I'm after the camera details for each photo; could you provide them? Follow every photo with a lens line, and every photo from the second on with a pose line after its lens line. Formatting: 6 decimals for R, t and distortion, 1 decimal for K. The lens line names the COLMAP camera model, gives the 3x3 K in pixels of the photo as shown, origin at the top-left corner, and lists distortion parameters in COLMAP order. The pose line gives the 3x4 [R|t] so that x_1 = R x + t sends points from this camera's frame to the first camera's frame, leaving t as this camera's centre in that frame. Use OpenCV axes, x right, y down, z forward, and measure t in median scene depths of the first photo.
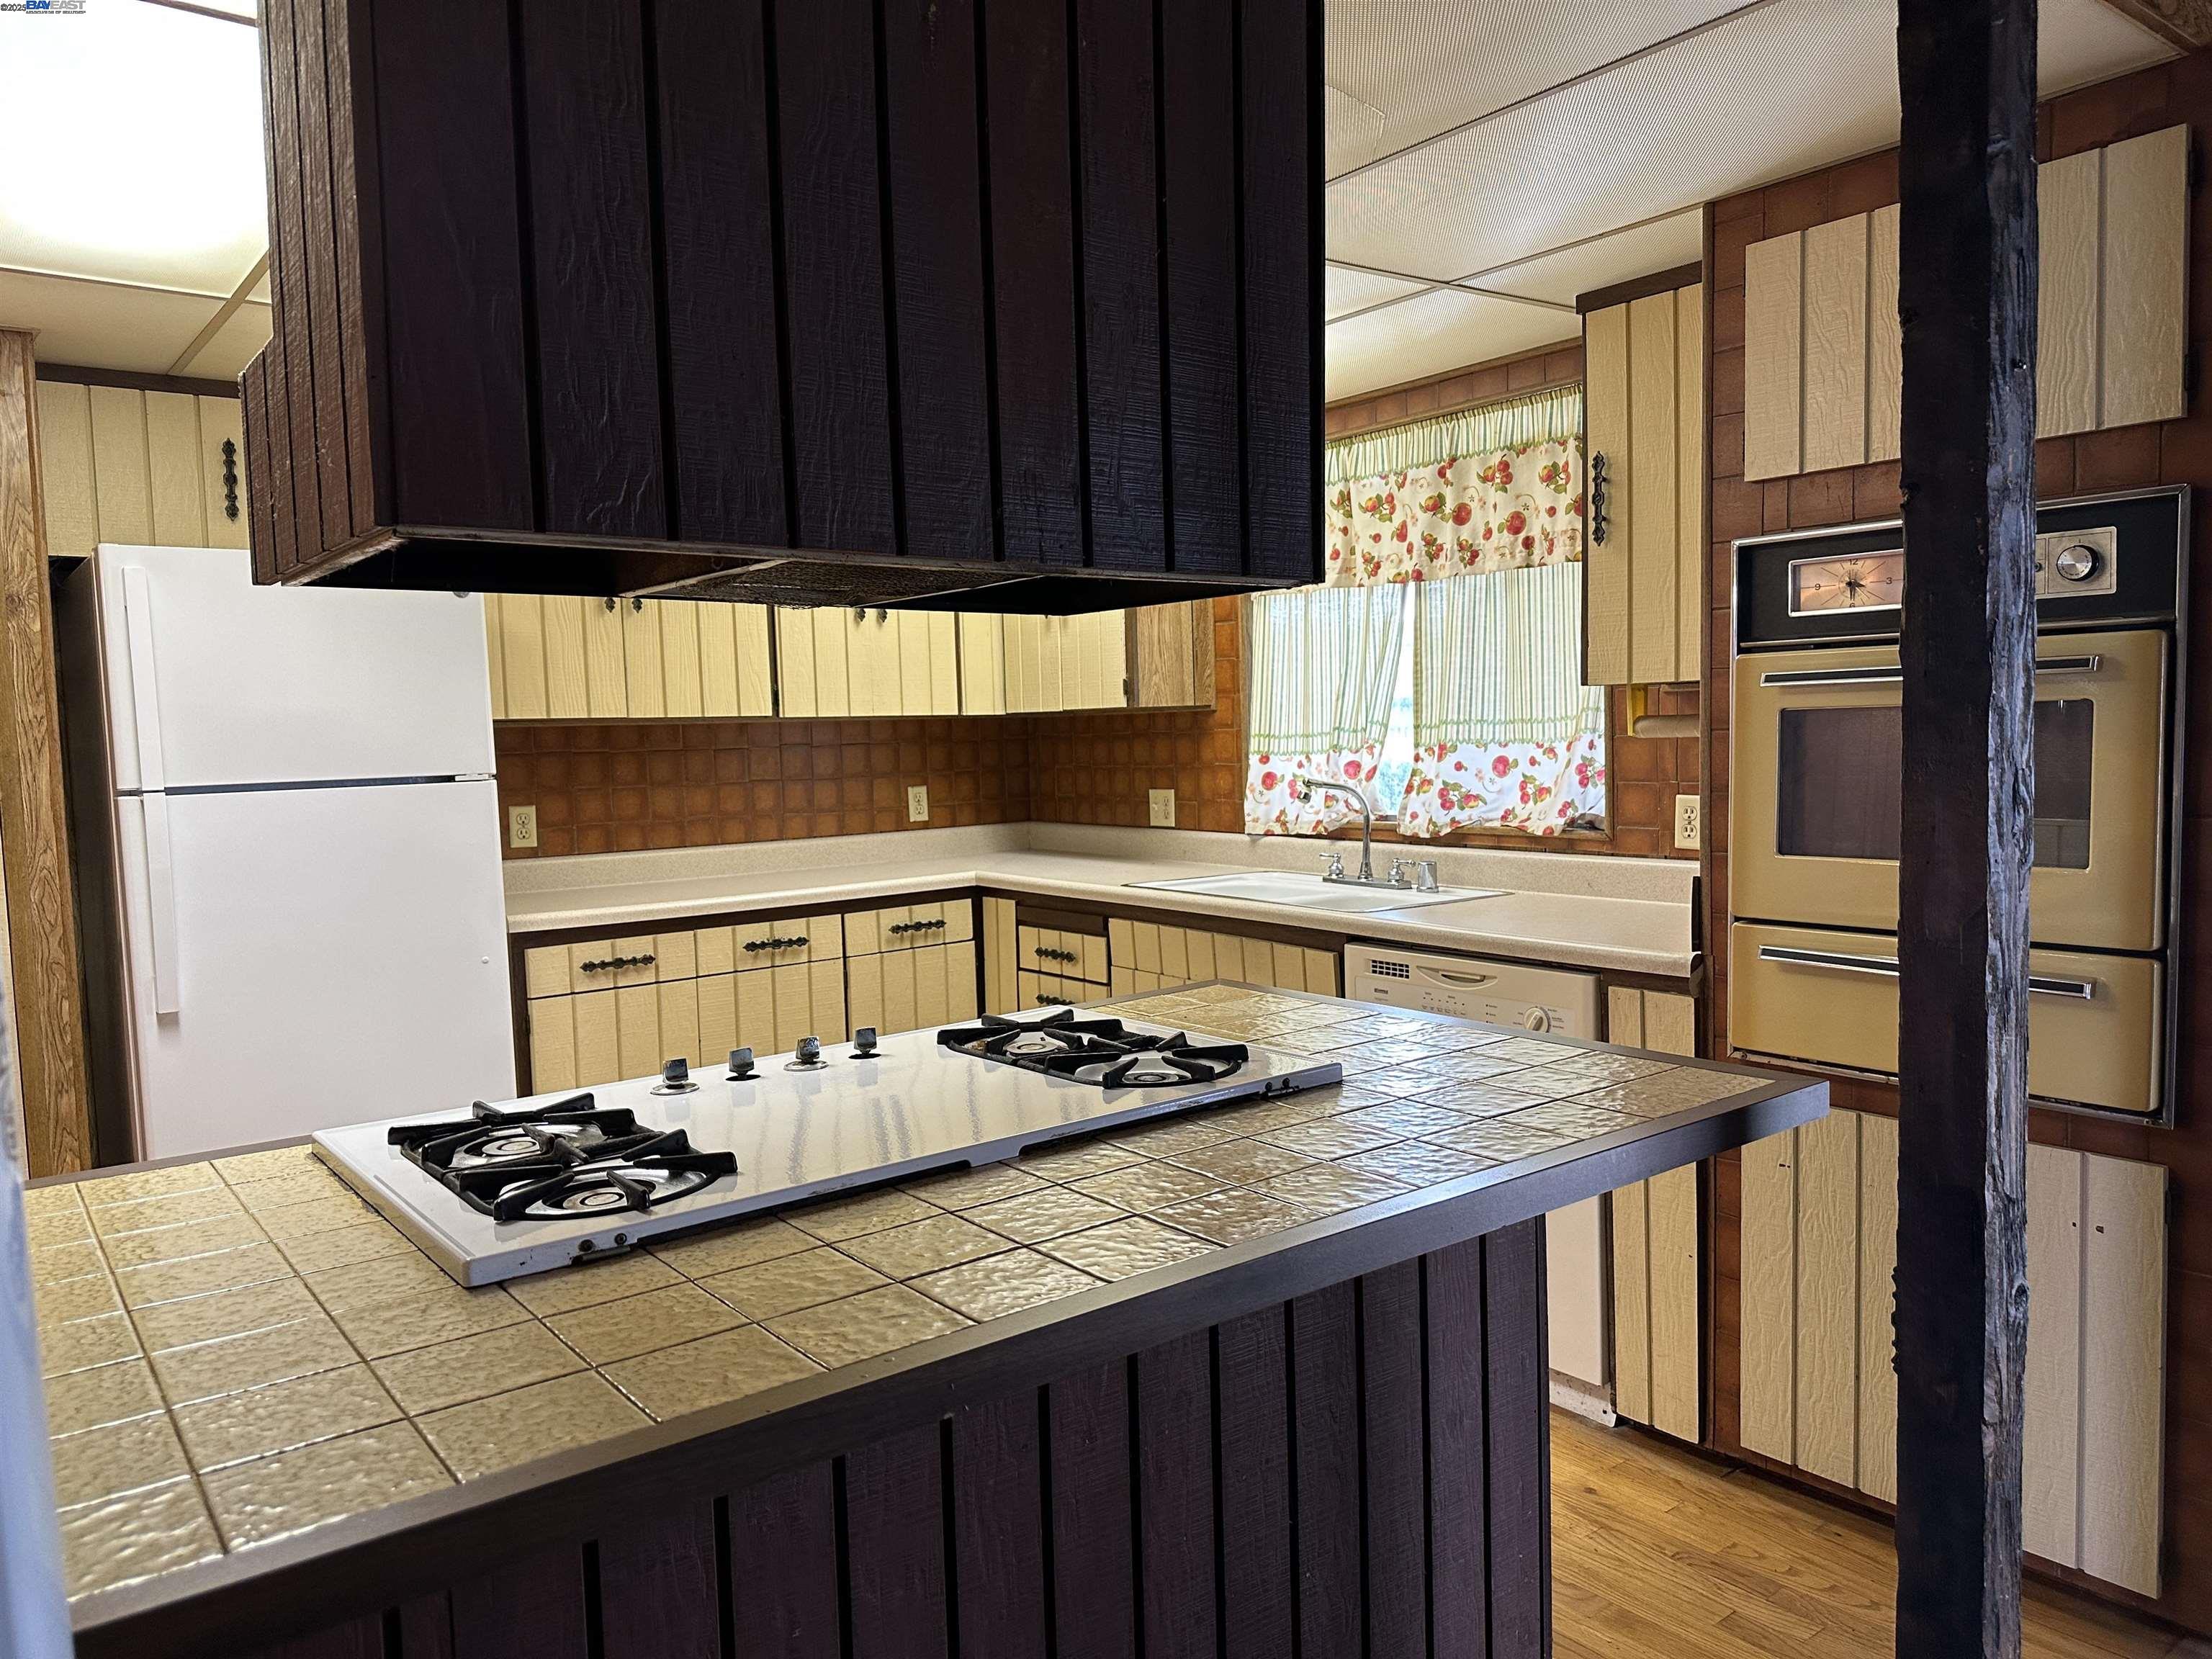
lens RADIAL K [[1536.9, 0, 1106.0], [0, 1536.9, 829.5], [0, 0, 1]] dist [0.151637, -0.271524]
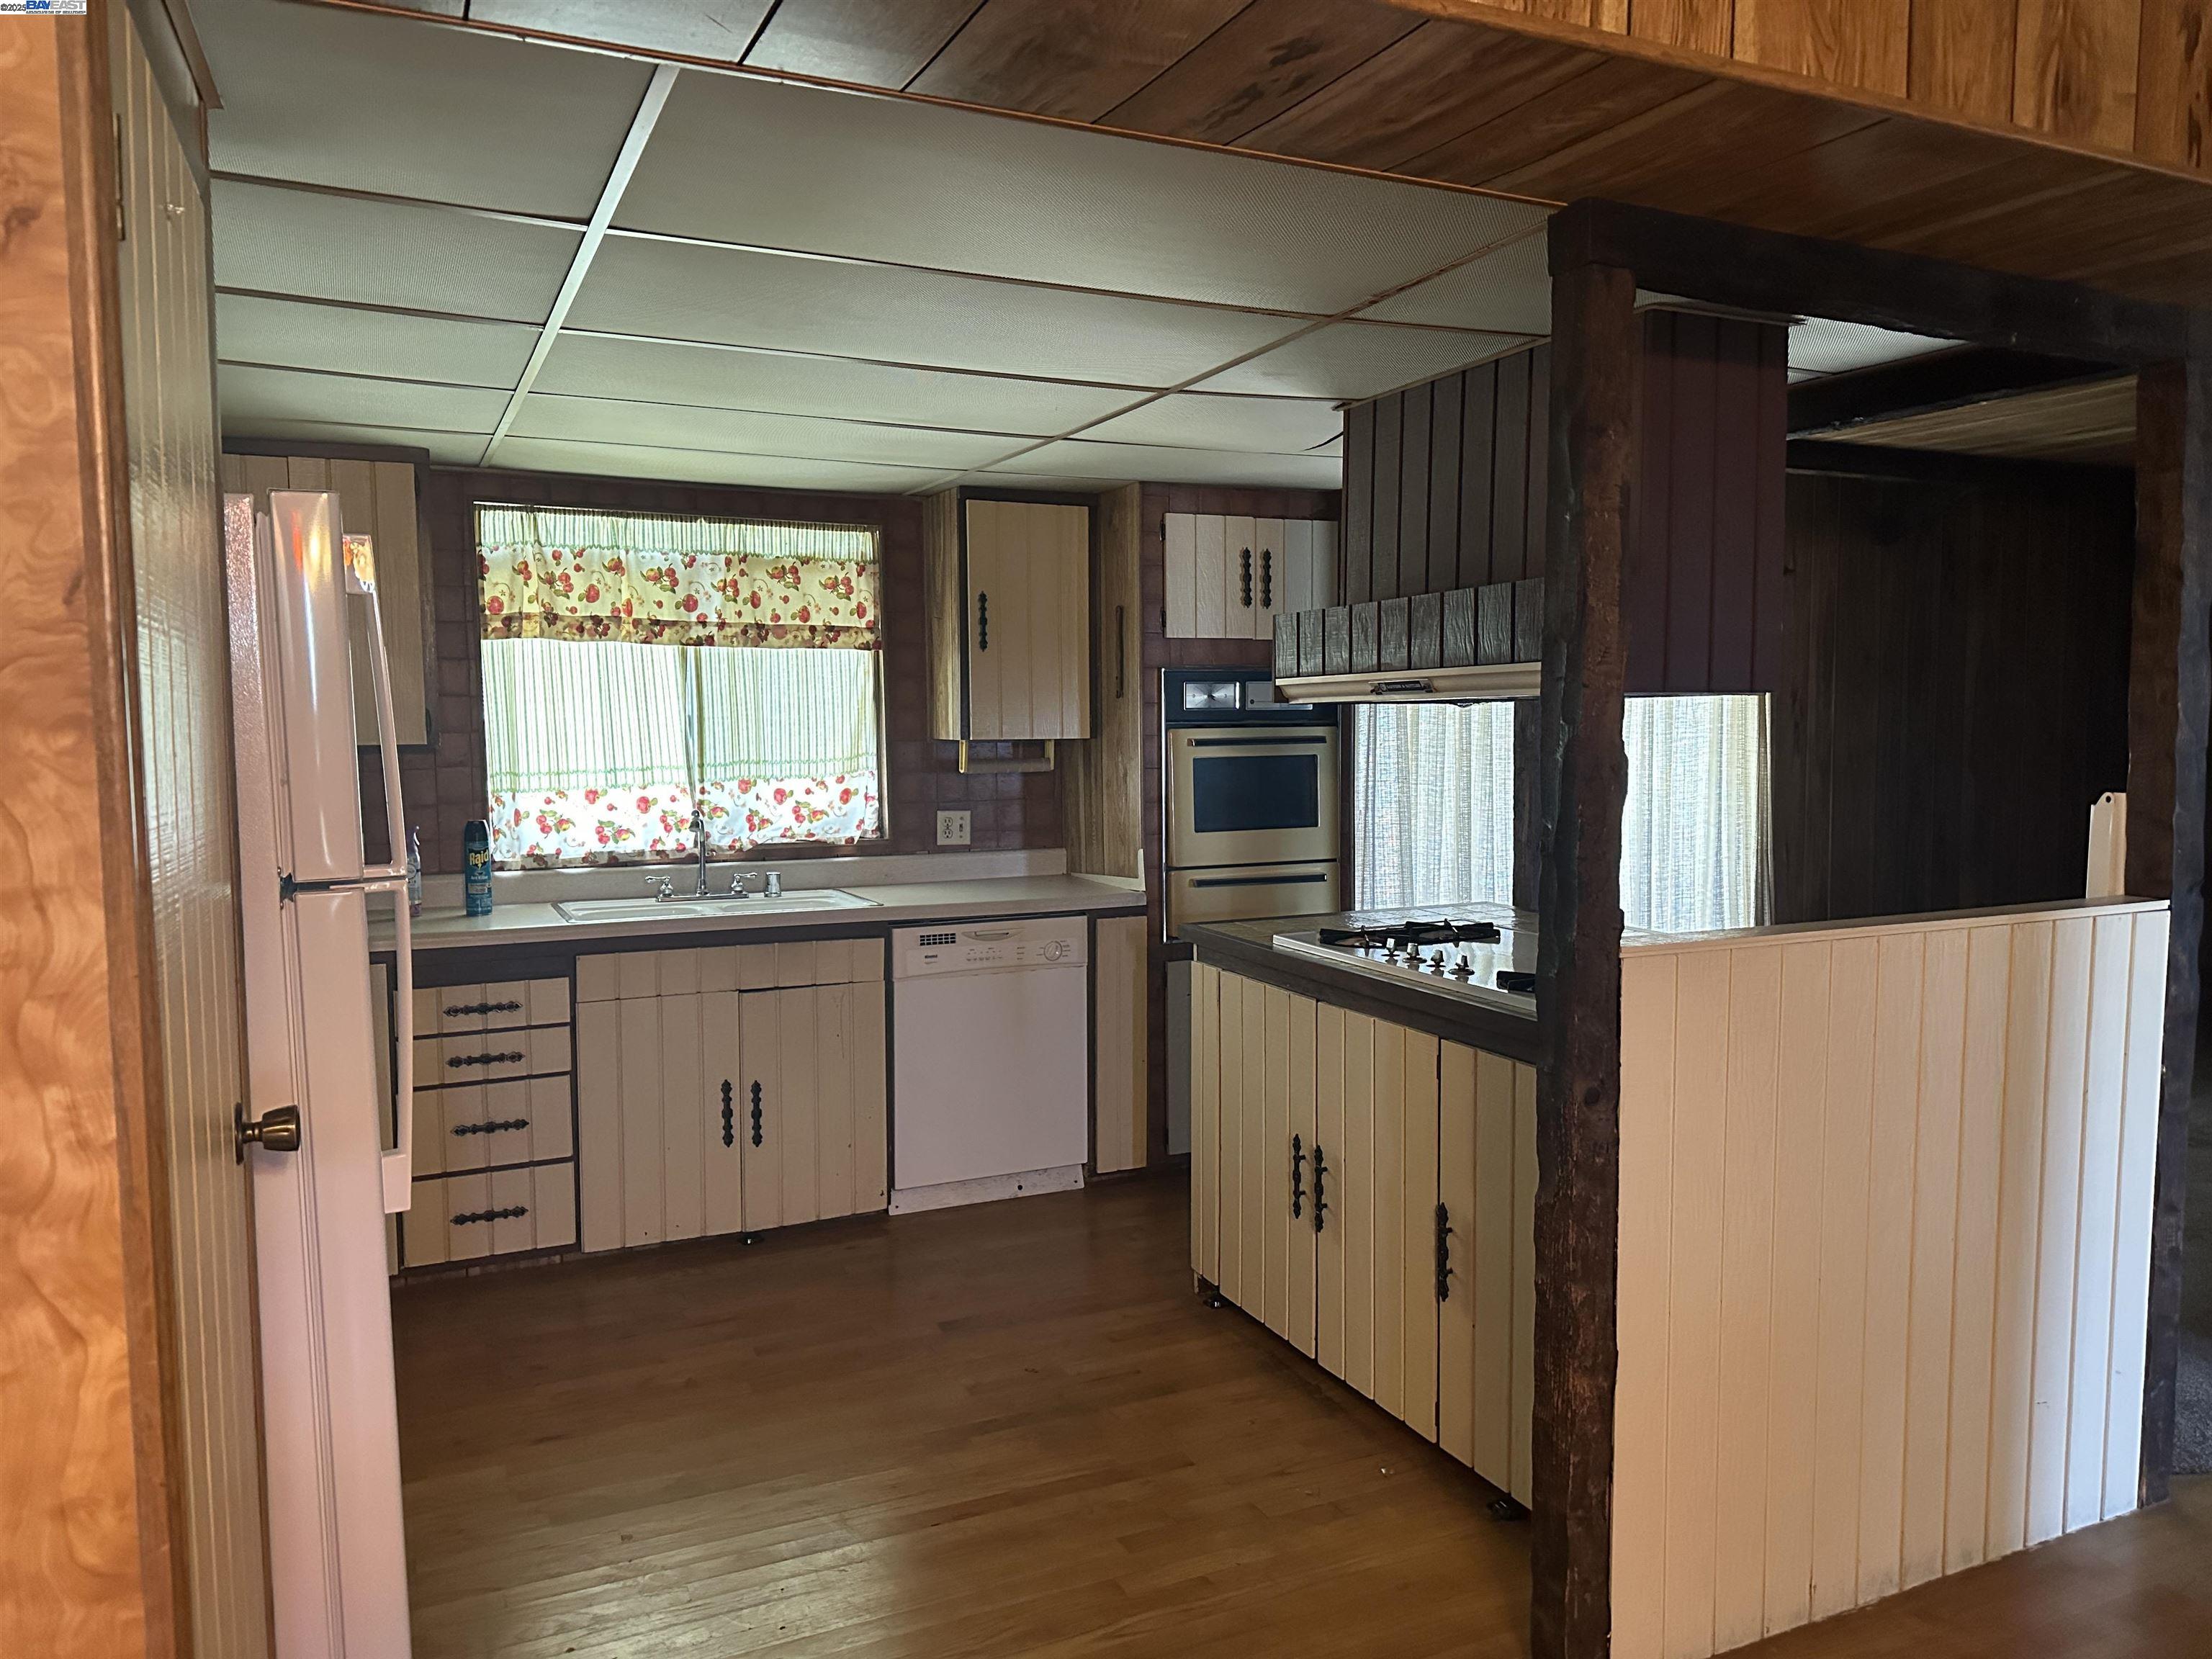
lens RADIAL K [[1532.0, 0, 1106.0], [0, 1532.0, 829.5], [0, 0, 1]] dist [0.106882, -0.109813]
pose [[0.225268, -0.048593, 0.973084, -0.923065], [0.063101, 0.997386, 0.035199, -0.039961], [-0.972251, 0.053474, 0.227746, 0.429983]]
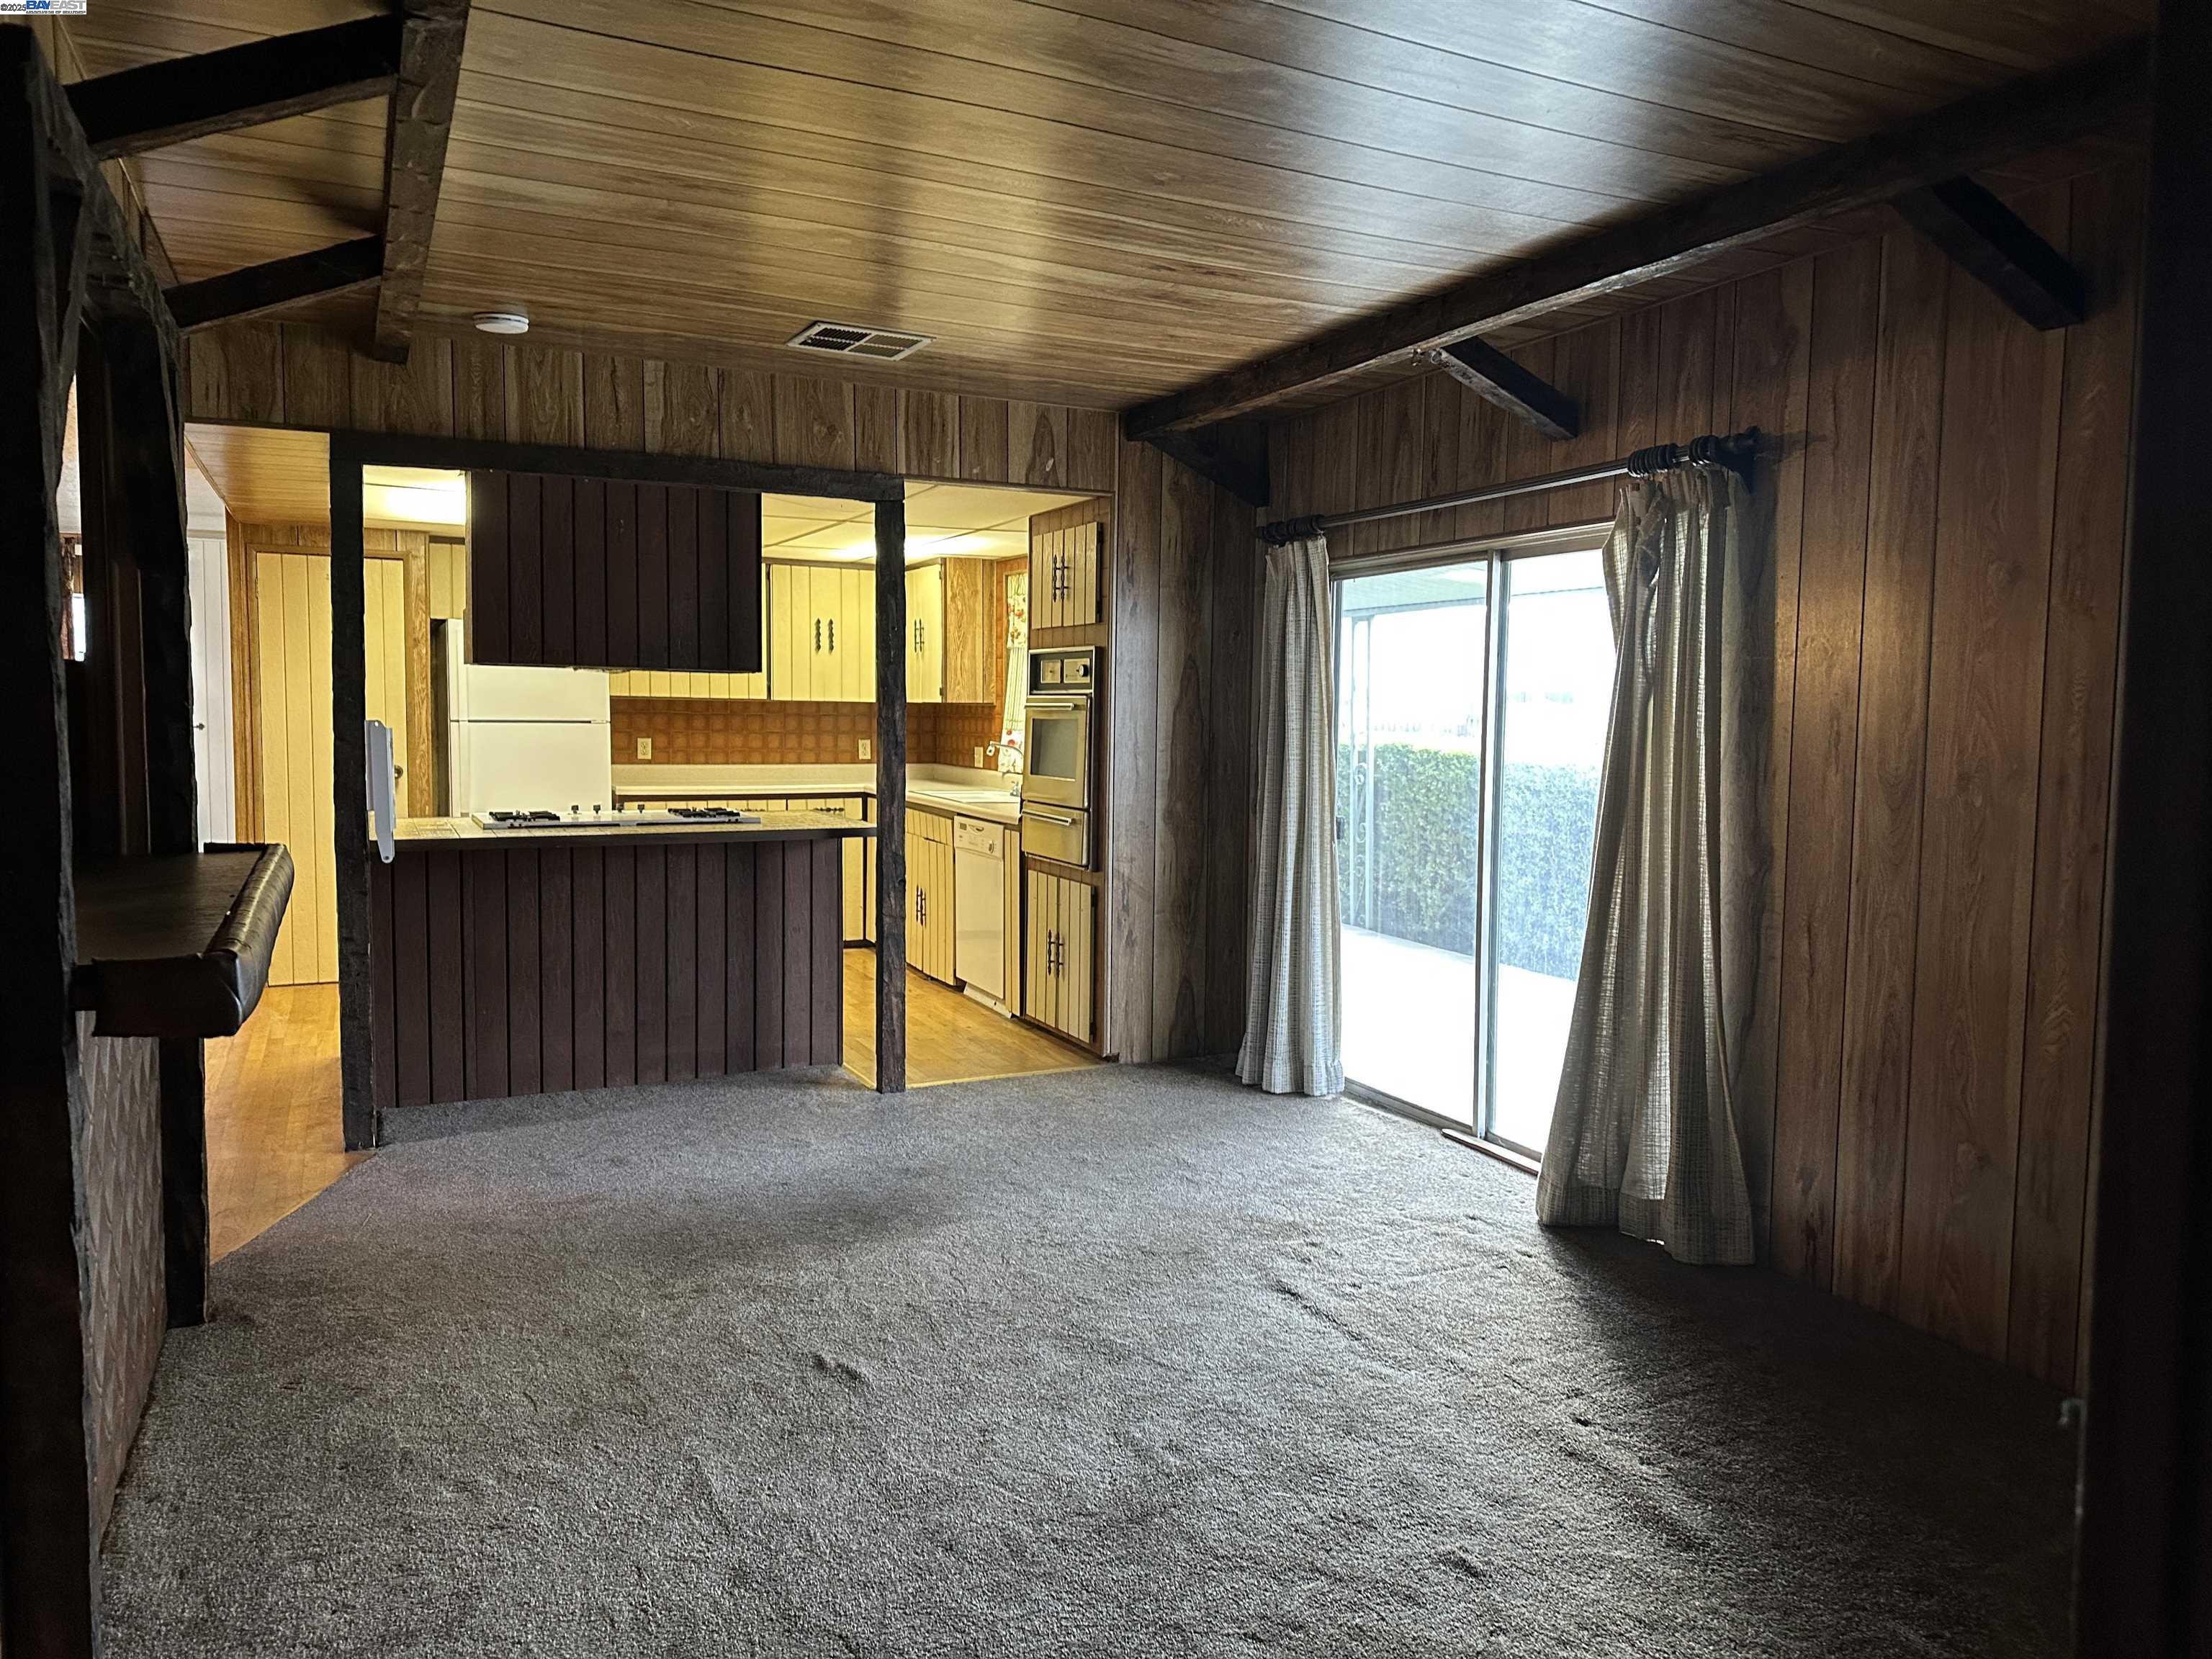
lens RADIAL K [[1536.9, 0, 1106.0], [0, 1536.9, 829.5], [0, 0, 1]] dist [0.151637, -0.271524]
pose [[0.975010, 0.058328, -0.214367, 0.700610], [-0.054903, 0.998251, 0.021904, 0.028064], [0.215270, -0.009587, 0.976507, -0.918563]]
